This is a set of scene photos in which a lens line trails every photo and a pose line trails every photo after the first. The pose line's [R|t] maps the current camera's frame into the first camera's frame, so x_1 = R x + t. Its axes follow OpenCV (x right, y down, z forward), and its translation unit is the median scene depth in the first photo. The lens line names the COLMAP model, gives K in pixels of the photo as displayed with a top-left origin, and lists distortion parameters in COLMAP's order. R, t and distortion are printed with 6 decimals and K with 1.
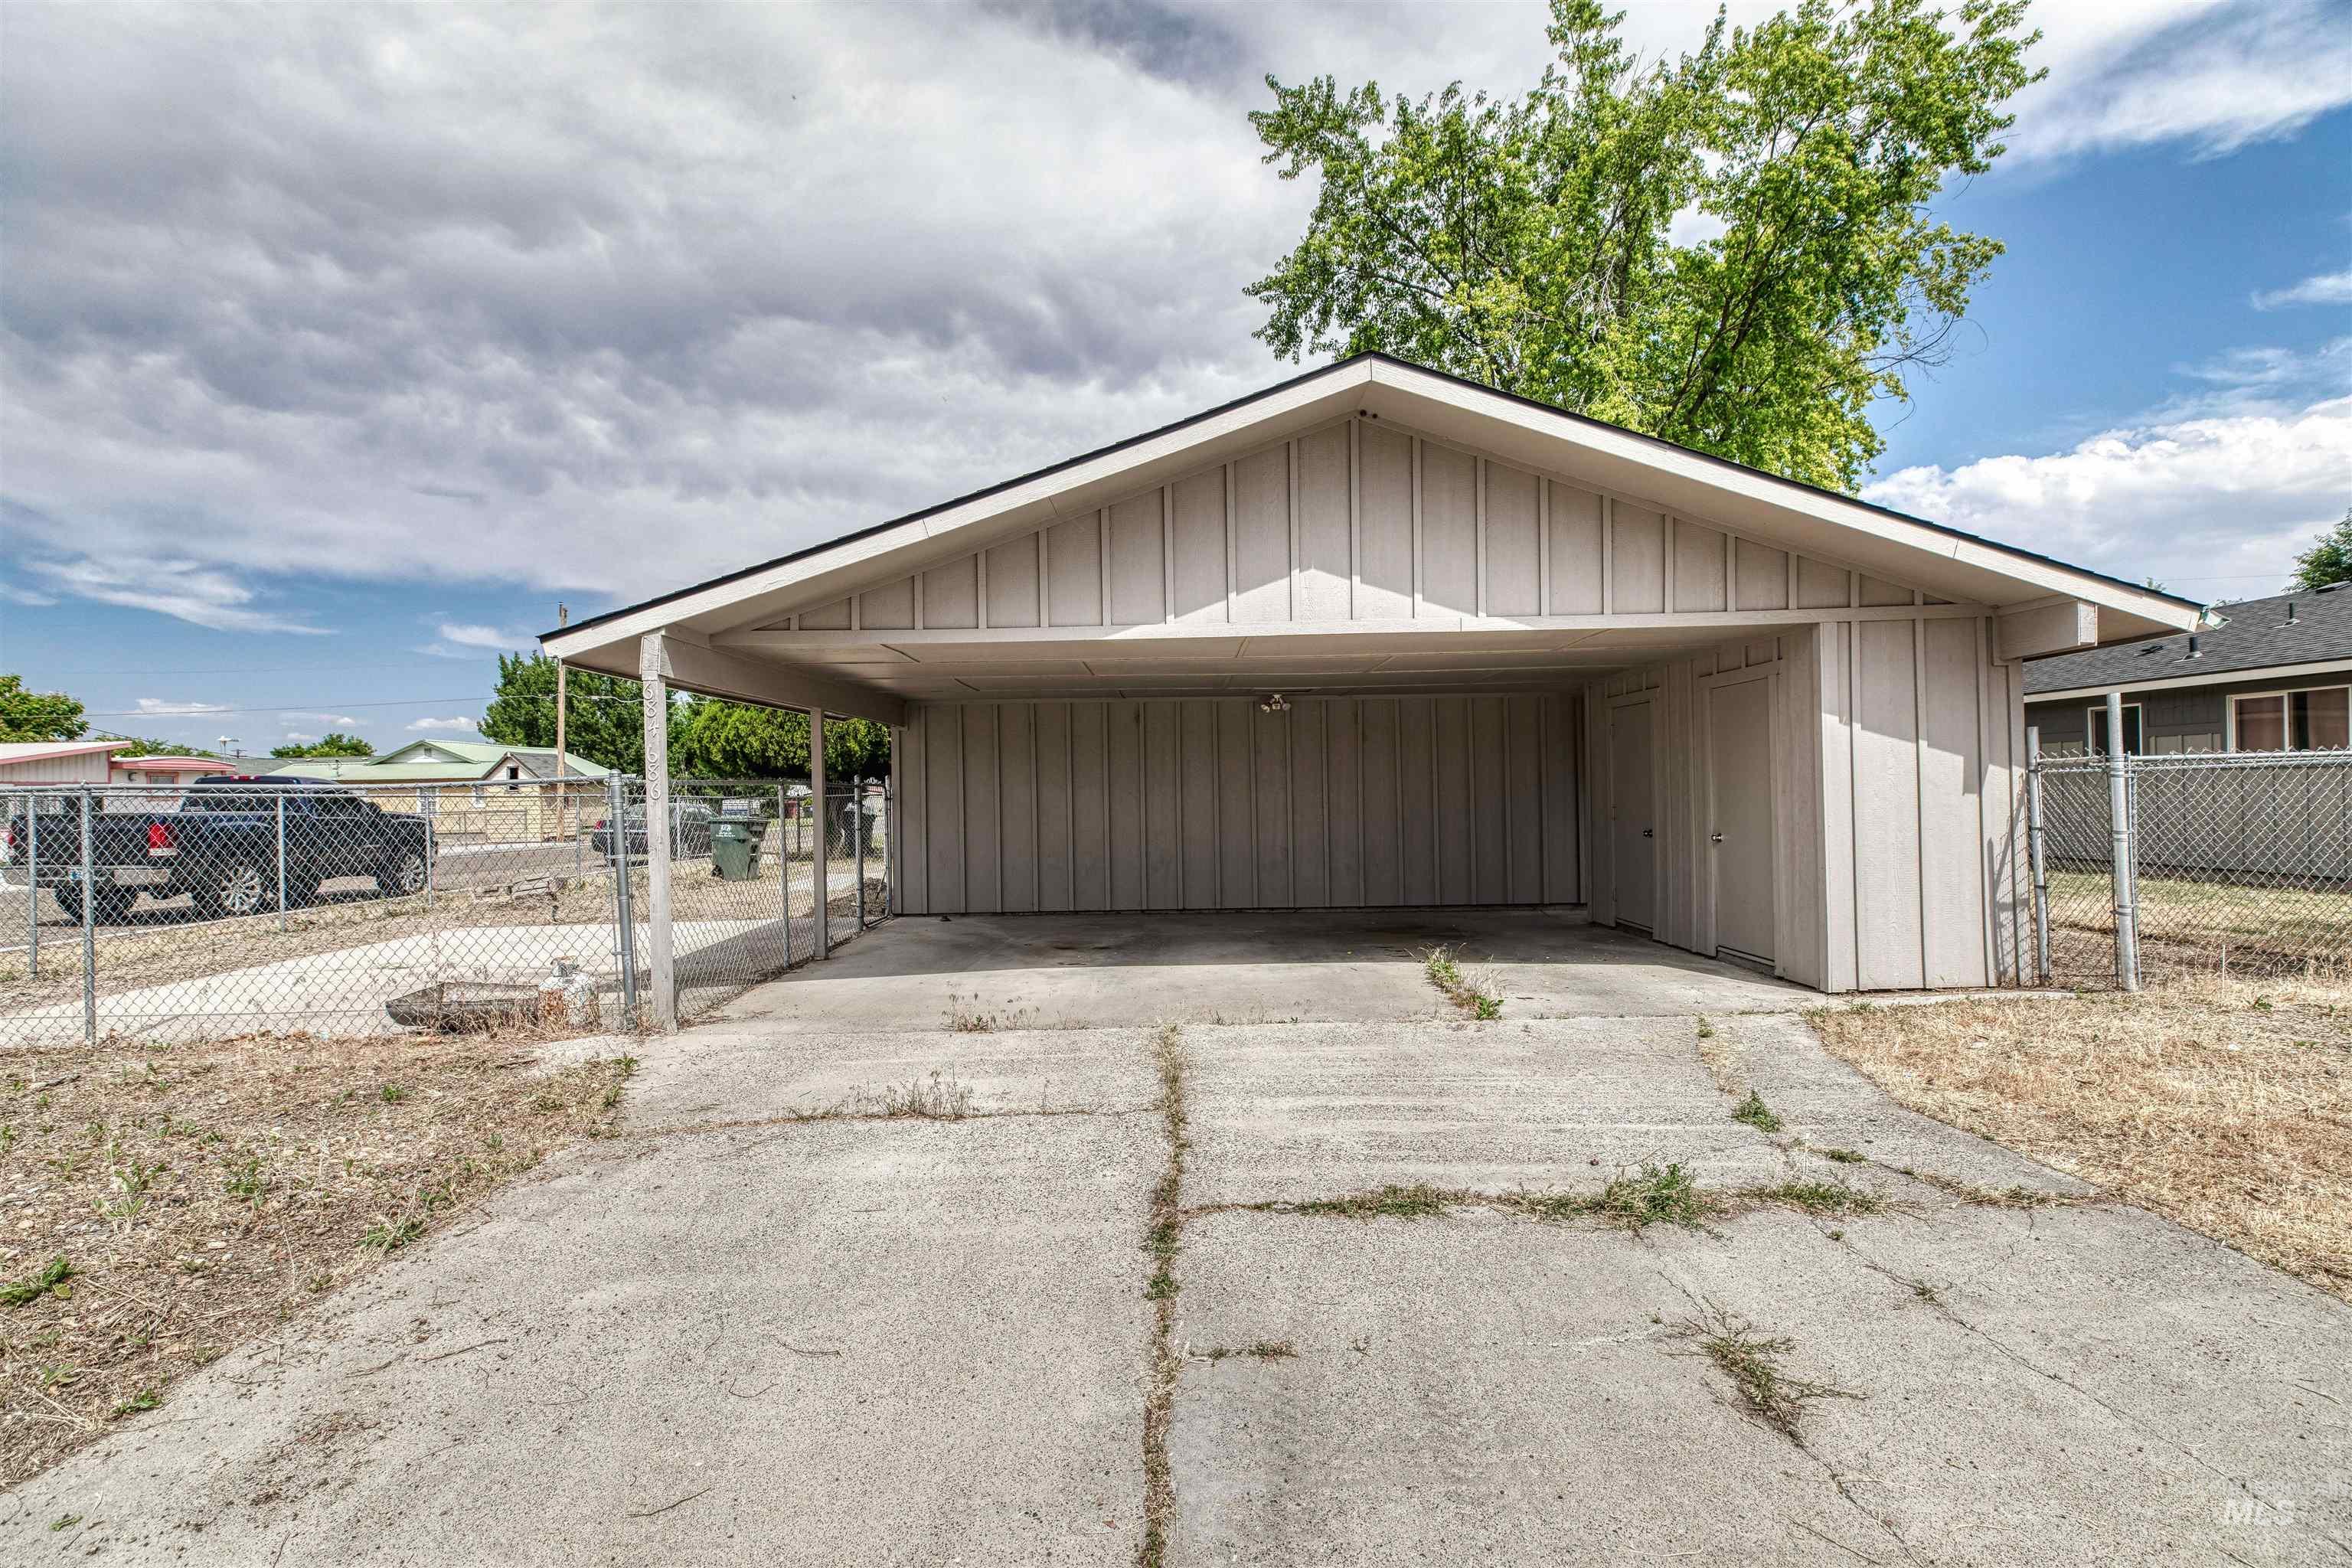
lens RADIAL K [[1062.5, 0, 1174.8], [0, 1062.5, 778.4], [0, 0, 1]] dist [0.006606, -0.000932]
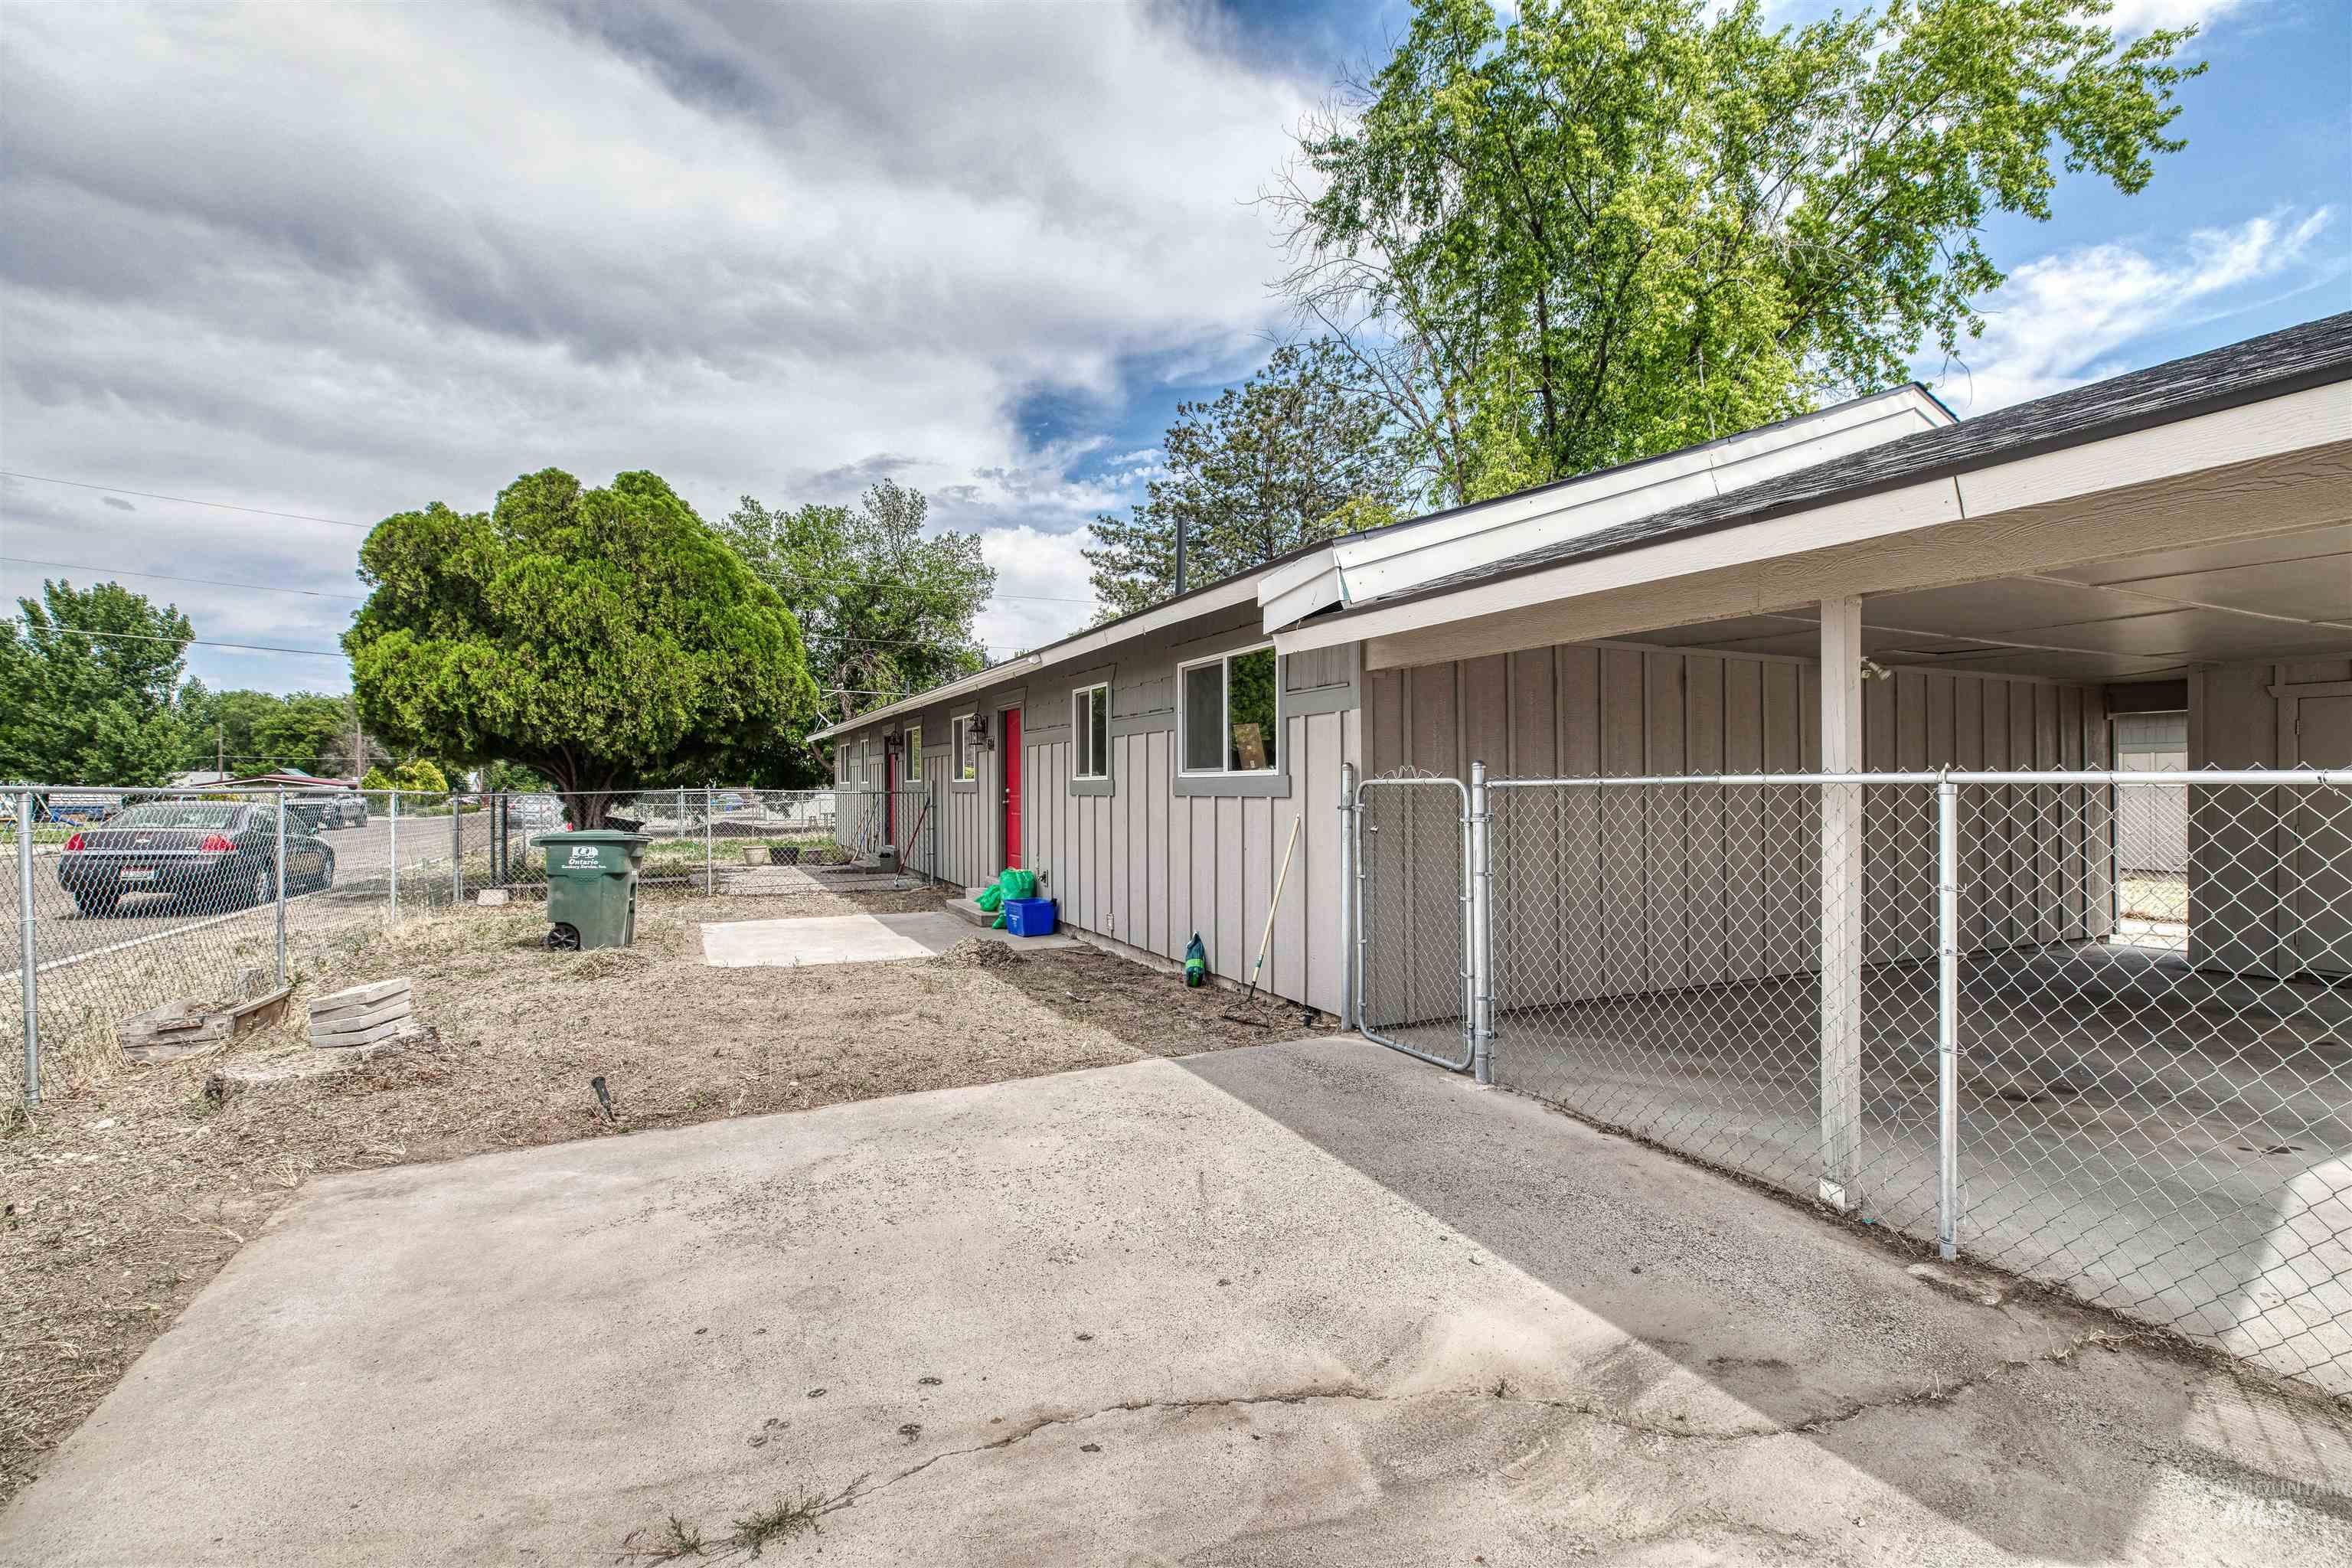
lens RADIAL K [[1062.5, 0, 1171.6], [0, 1062.5, 780.8], [0, 0, 1]] dist [0.006606, -0.000932]
pose [[0.894096, 0.012792, 0.447692, -0.362447], [-0.015572, 0.999876, 0.002529, 0.004012], [-0.447604, -0.009233, 0.894184, 0.343529]]
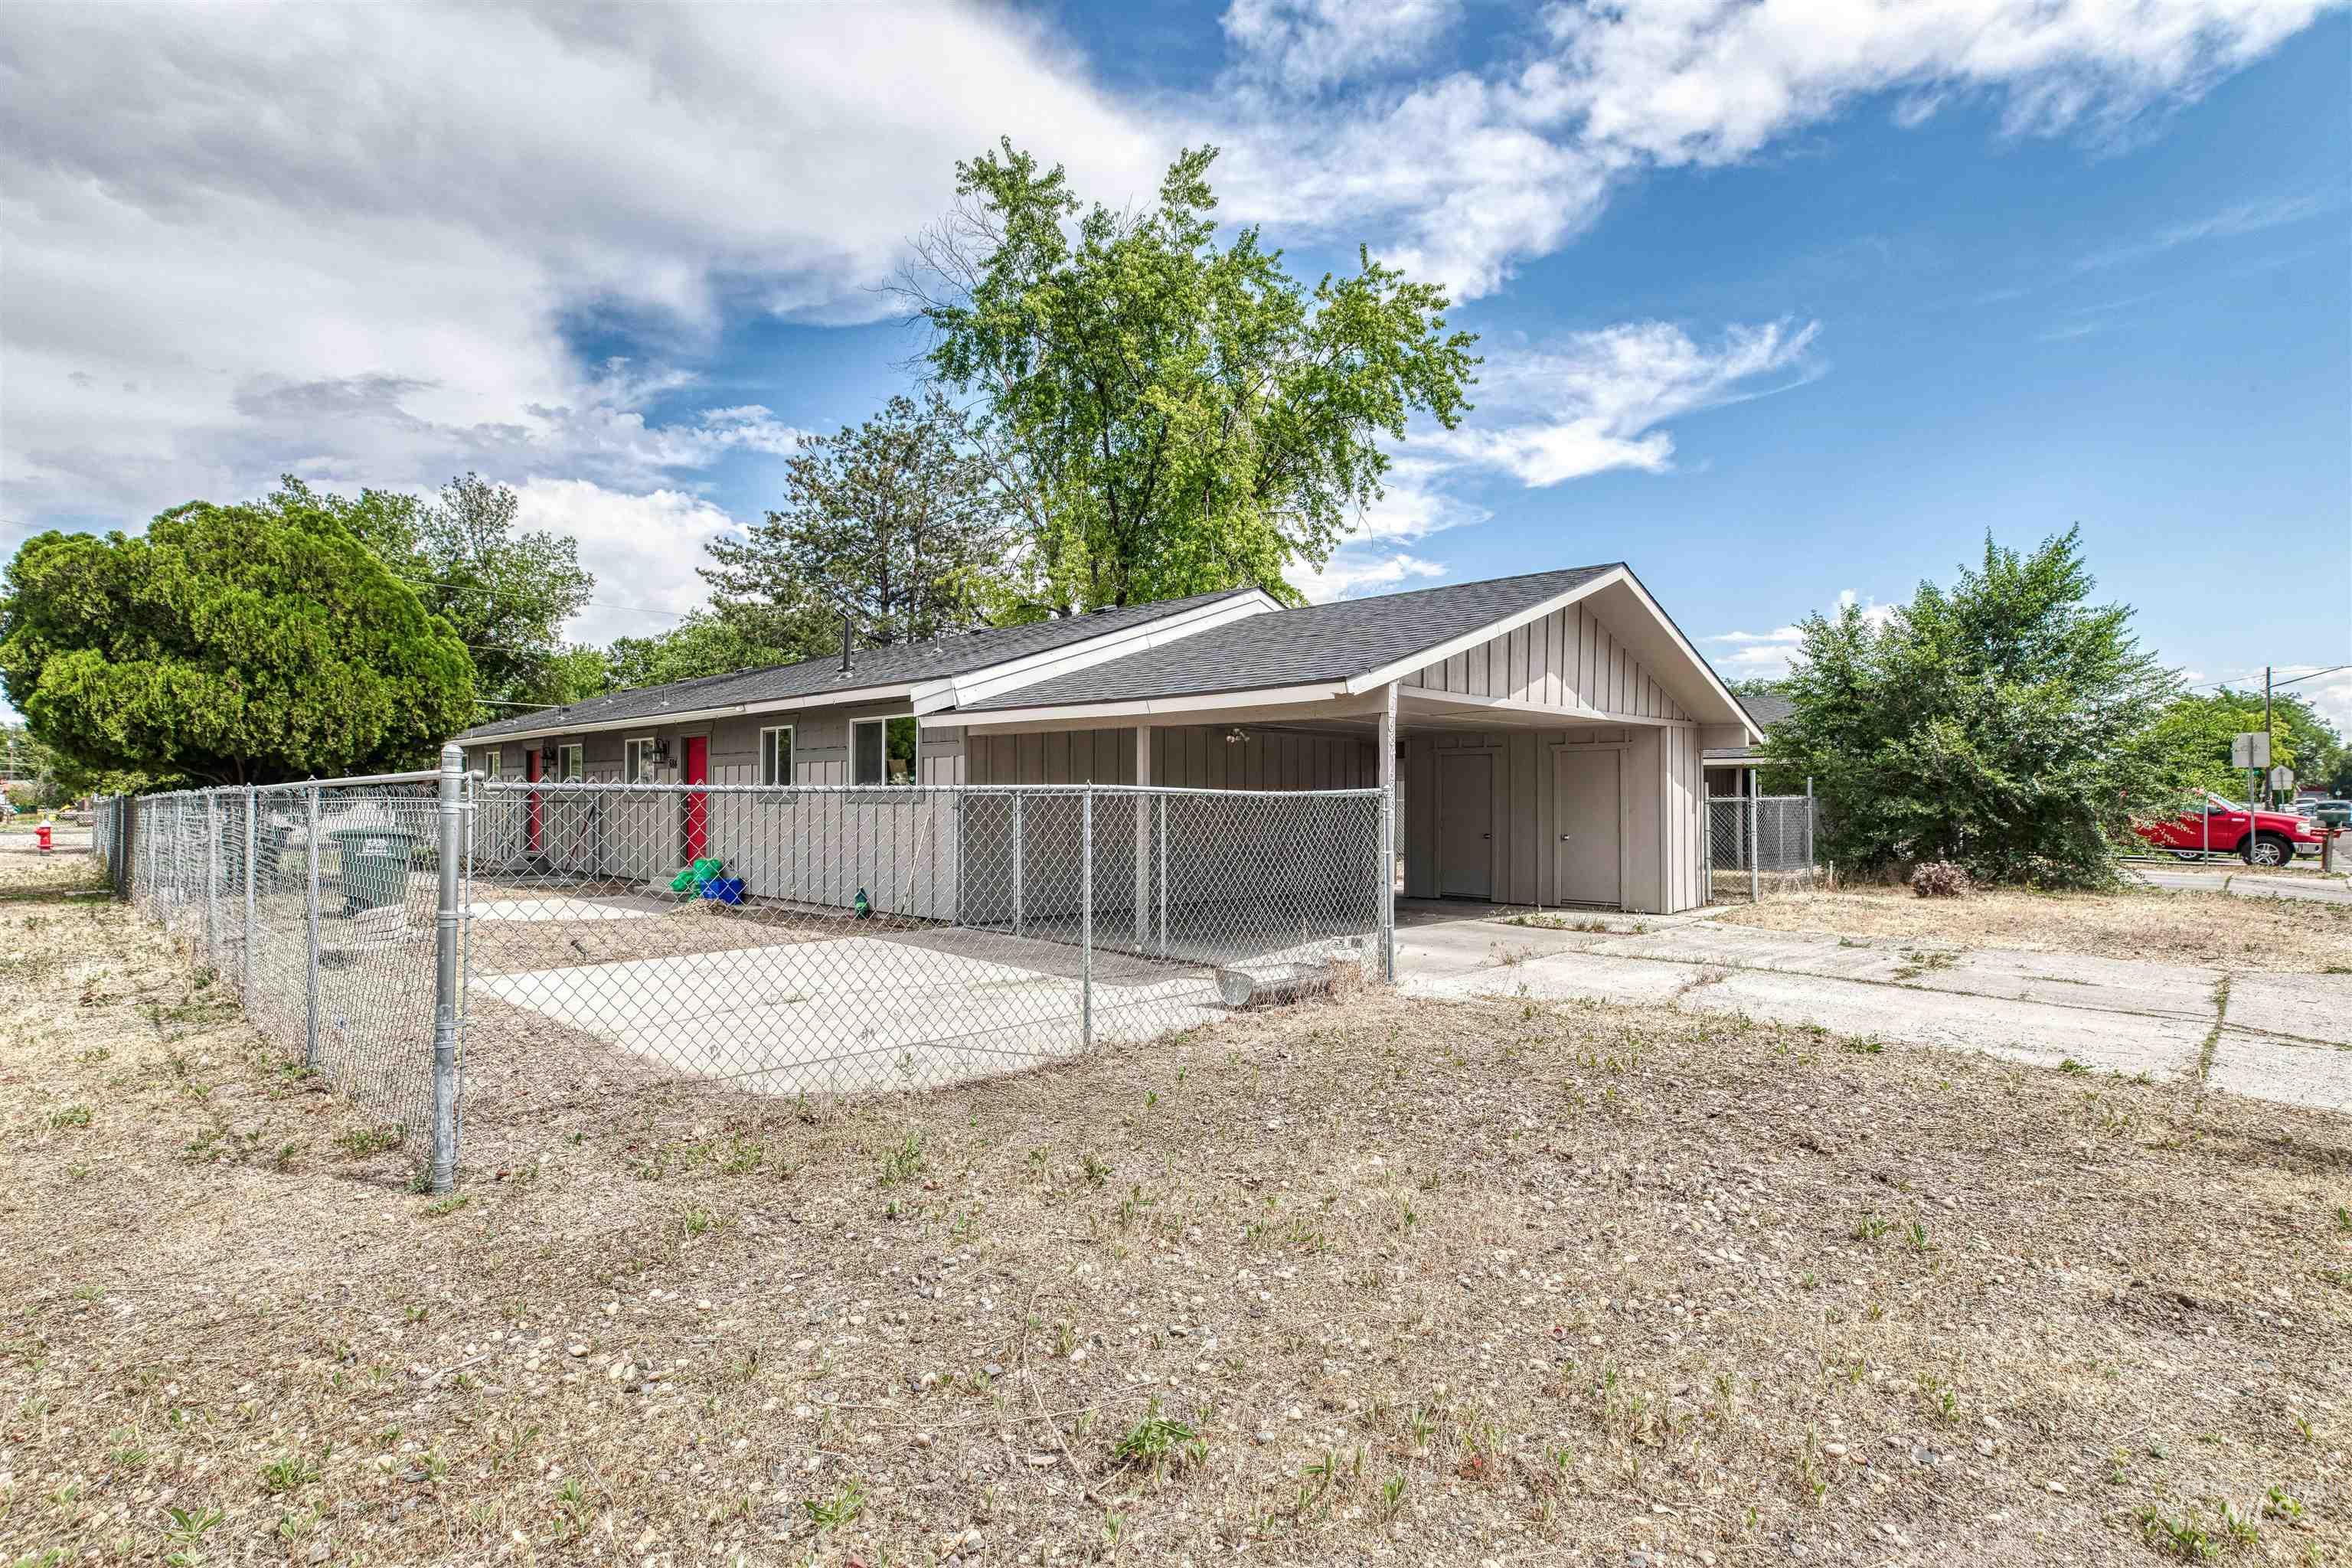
lens RADIAL K [[1148.9, 0, 1163.6], [0, 1148.9, 781.9], [0, 0, 1]] dist [0.017631, 0.000239]
pose [[0.690844, 0.027470, 0.722482, -0.563448], [-0.022847, 0.999608, -0.016160, 0.005341], [-0.722643, -0.005343, 0.691201, 0.068825]]
